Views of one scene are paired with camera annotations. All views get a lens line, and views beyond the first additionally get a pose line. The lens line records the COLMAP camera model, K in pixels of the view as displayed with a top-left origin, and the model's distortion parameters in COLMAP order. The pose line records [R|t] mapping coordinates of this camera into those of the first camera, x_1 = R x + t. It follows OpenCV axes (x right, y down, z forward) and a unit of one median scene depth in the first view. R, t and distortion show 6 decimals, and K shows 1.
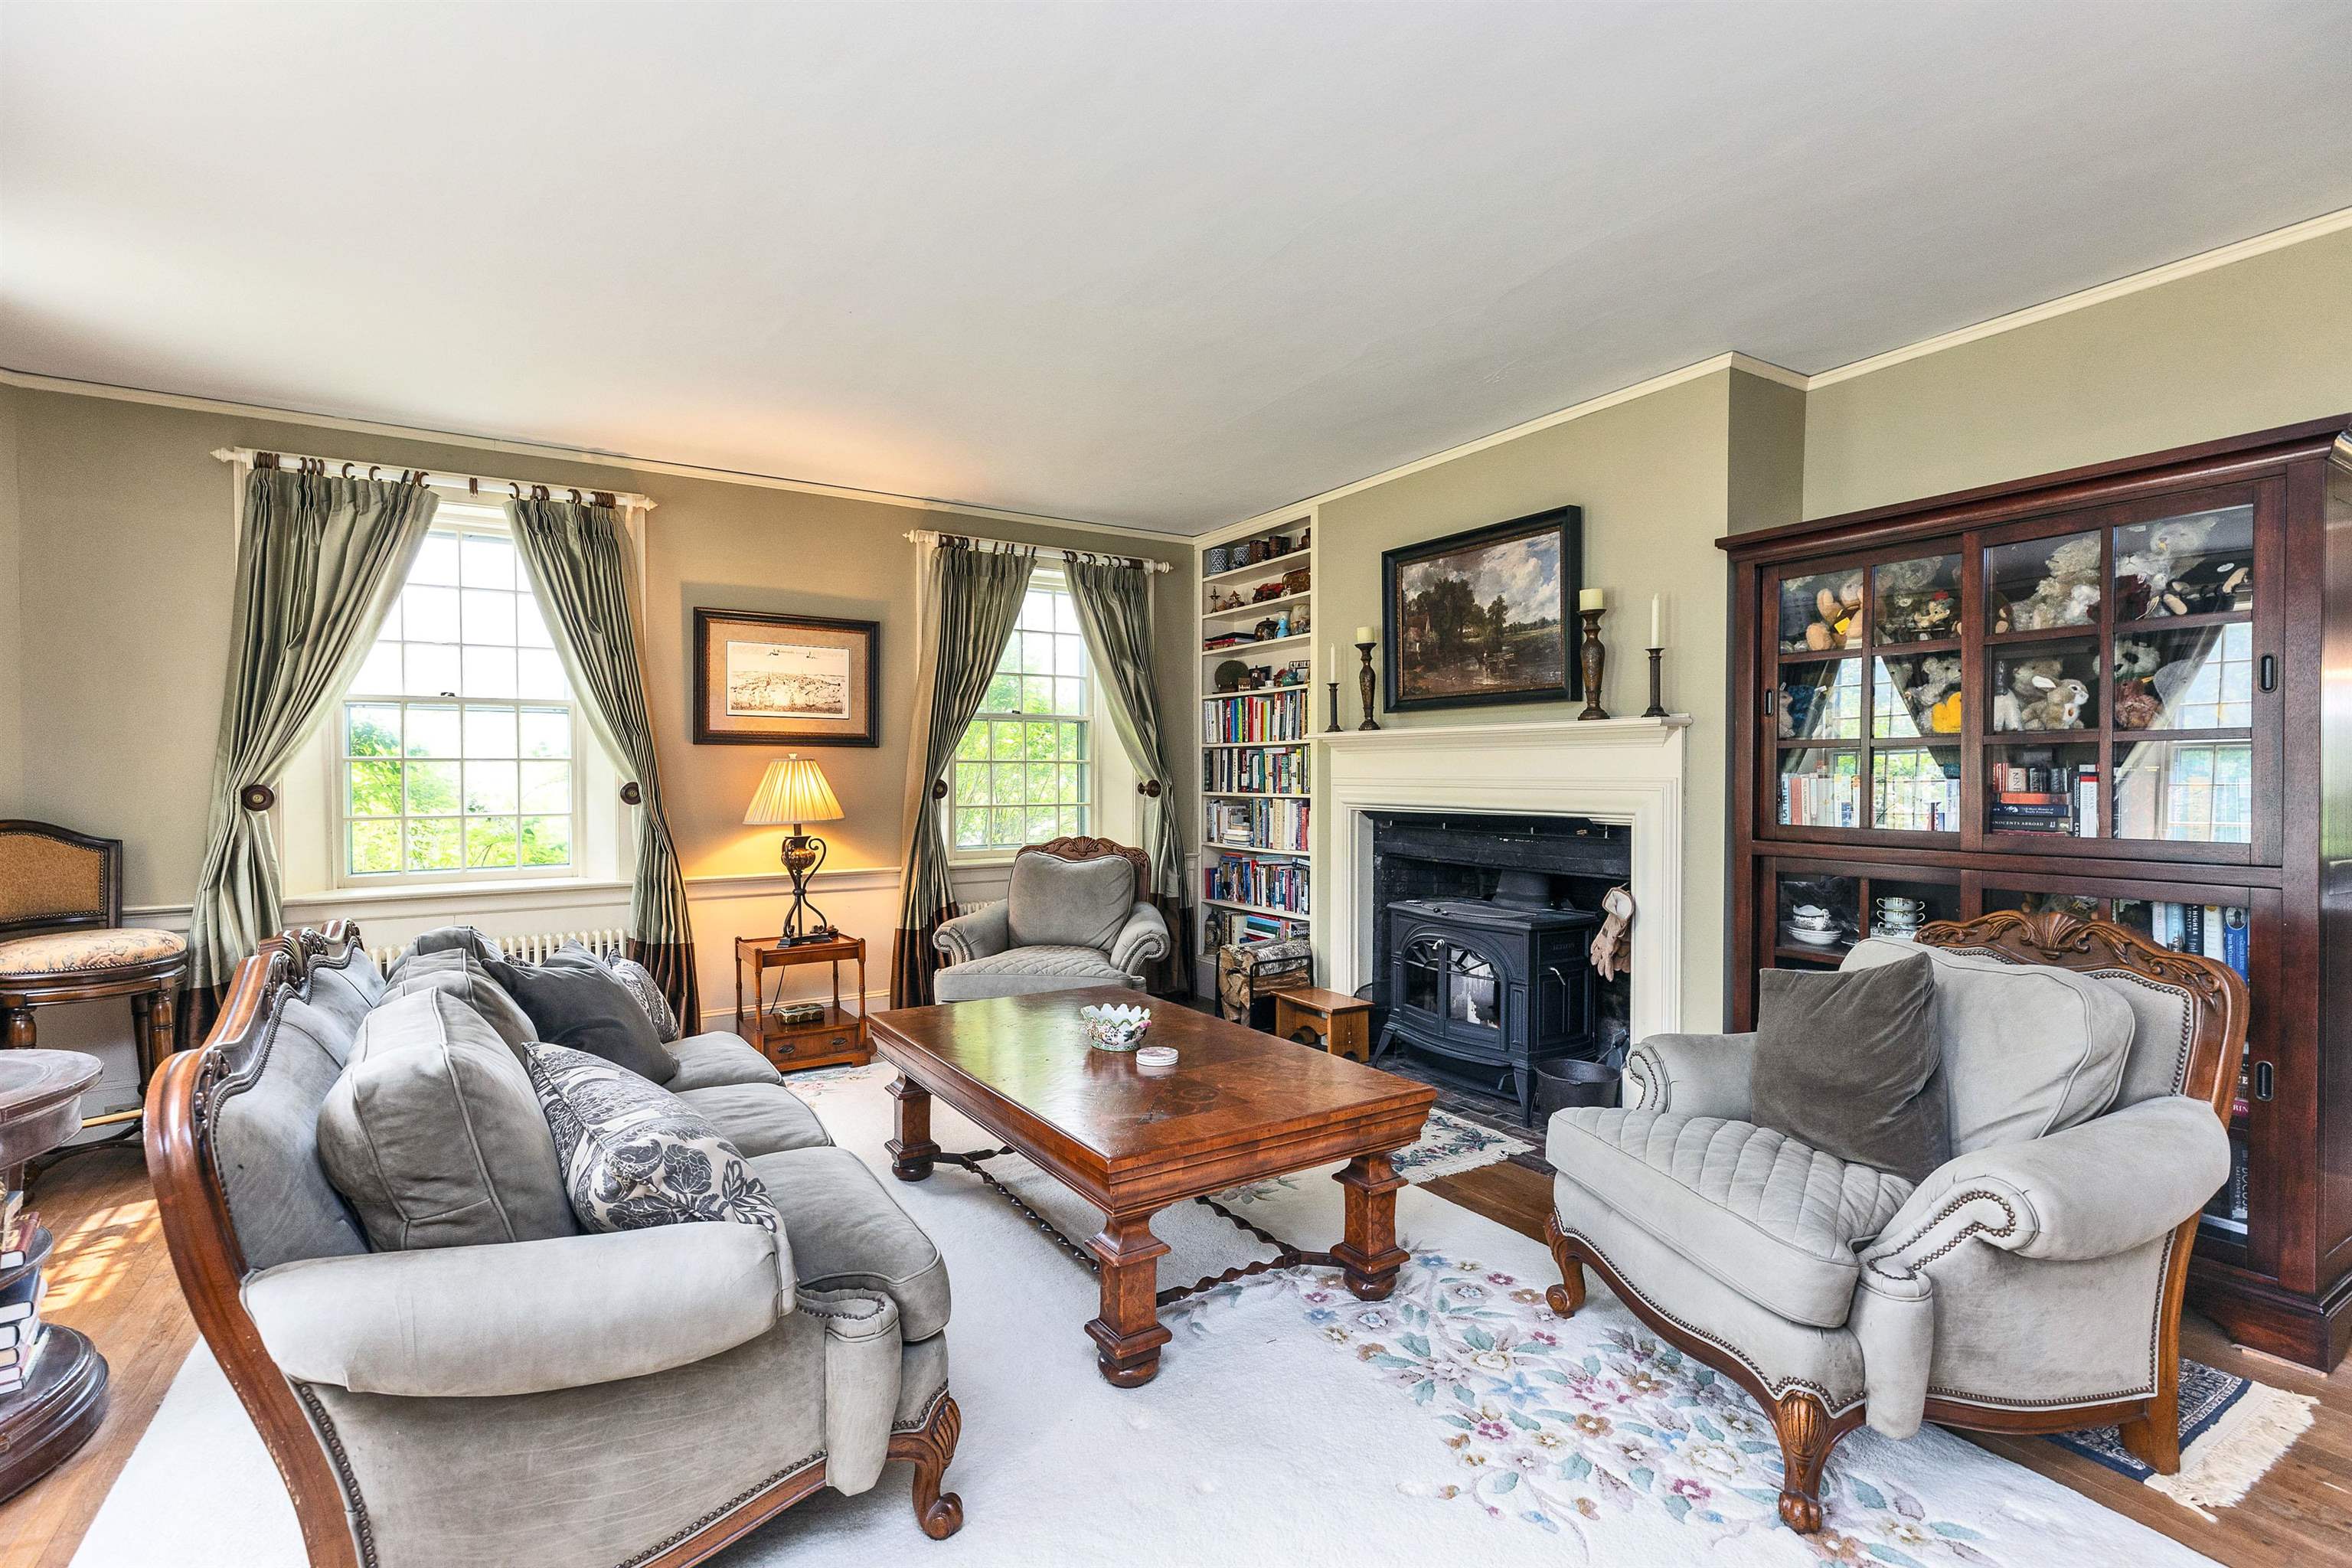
lens RADIAL K [[1069.0, 0, 1160.8], [0, 1069.0, 784.3], [0, 0, 1]] dist [0.004511, 0.001697]
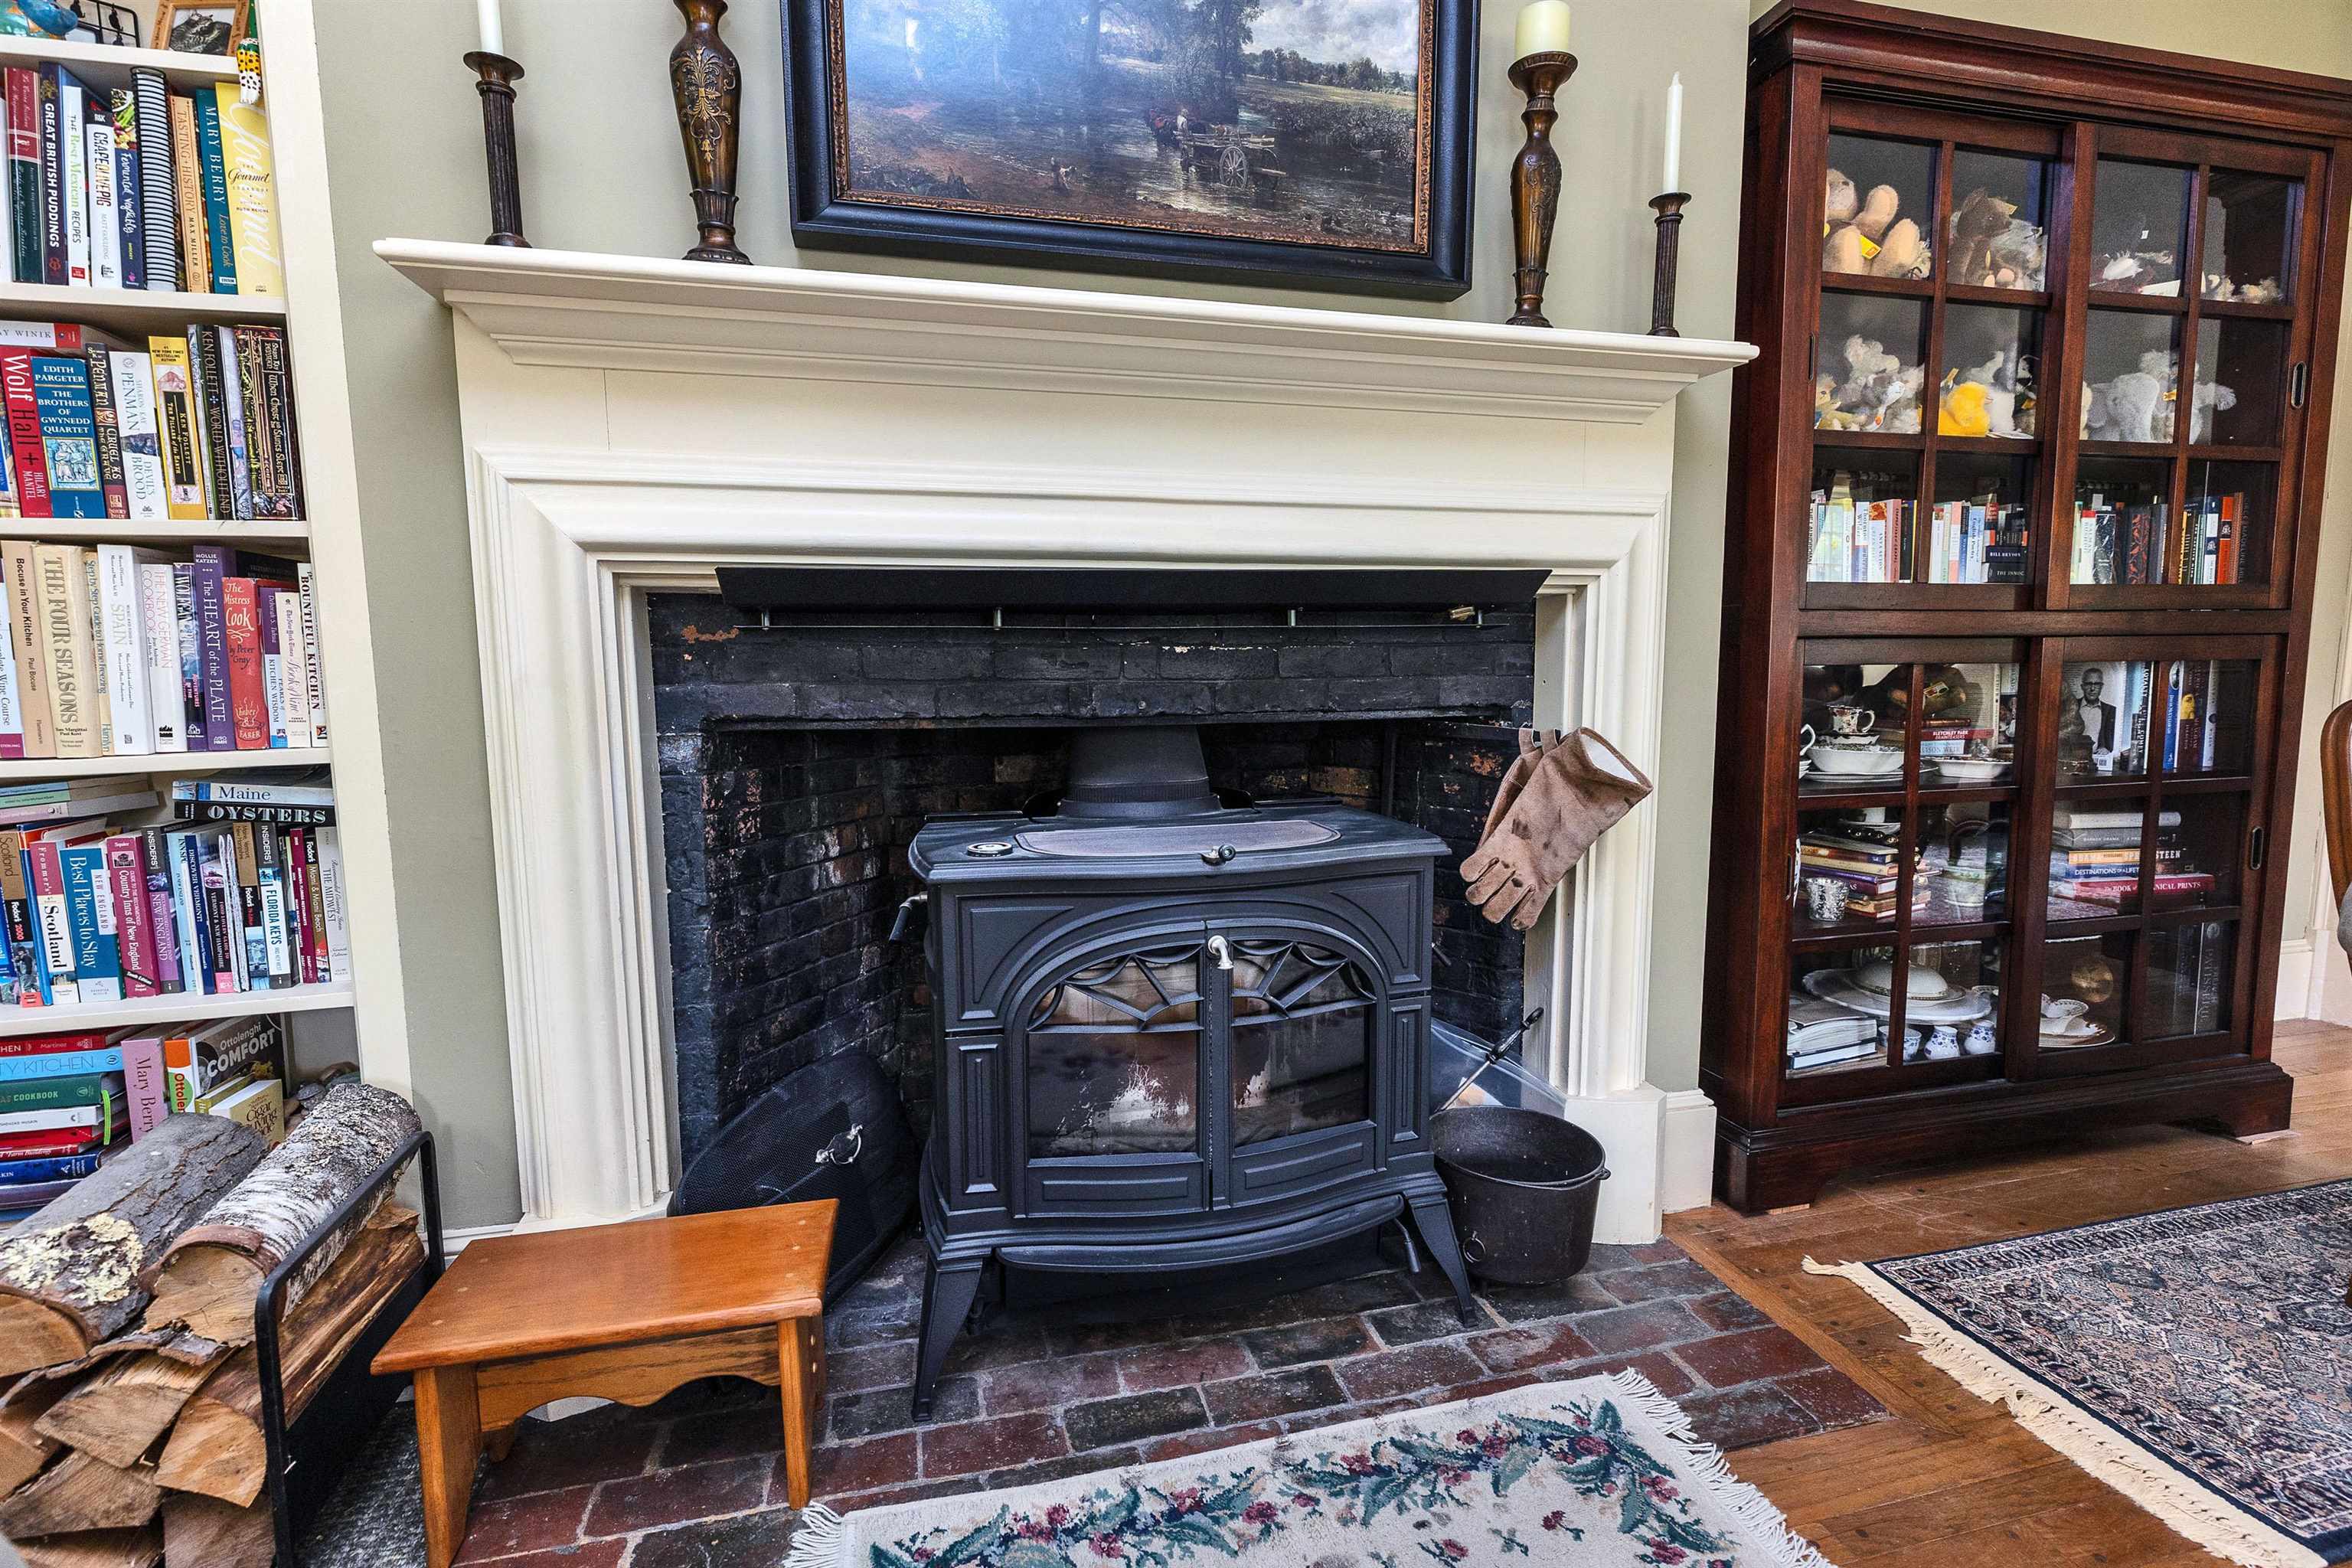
lens RADIAL K [[1069.0, 0, 1187.1], [0, 1069.0, 781.0], [0, 0, 1]] dist [0.004511, 0.001697]
pose [[0.303204, -0.103949, 0.947239, -0.052572], [0.019990, 0.994508, 0.102738, 0.057029], [-0.952716, -0.012215, 0.303617, 0.842612]]
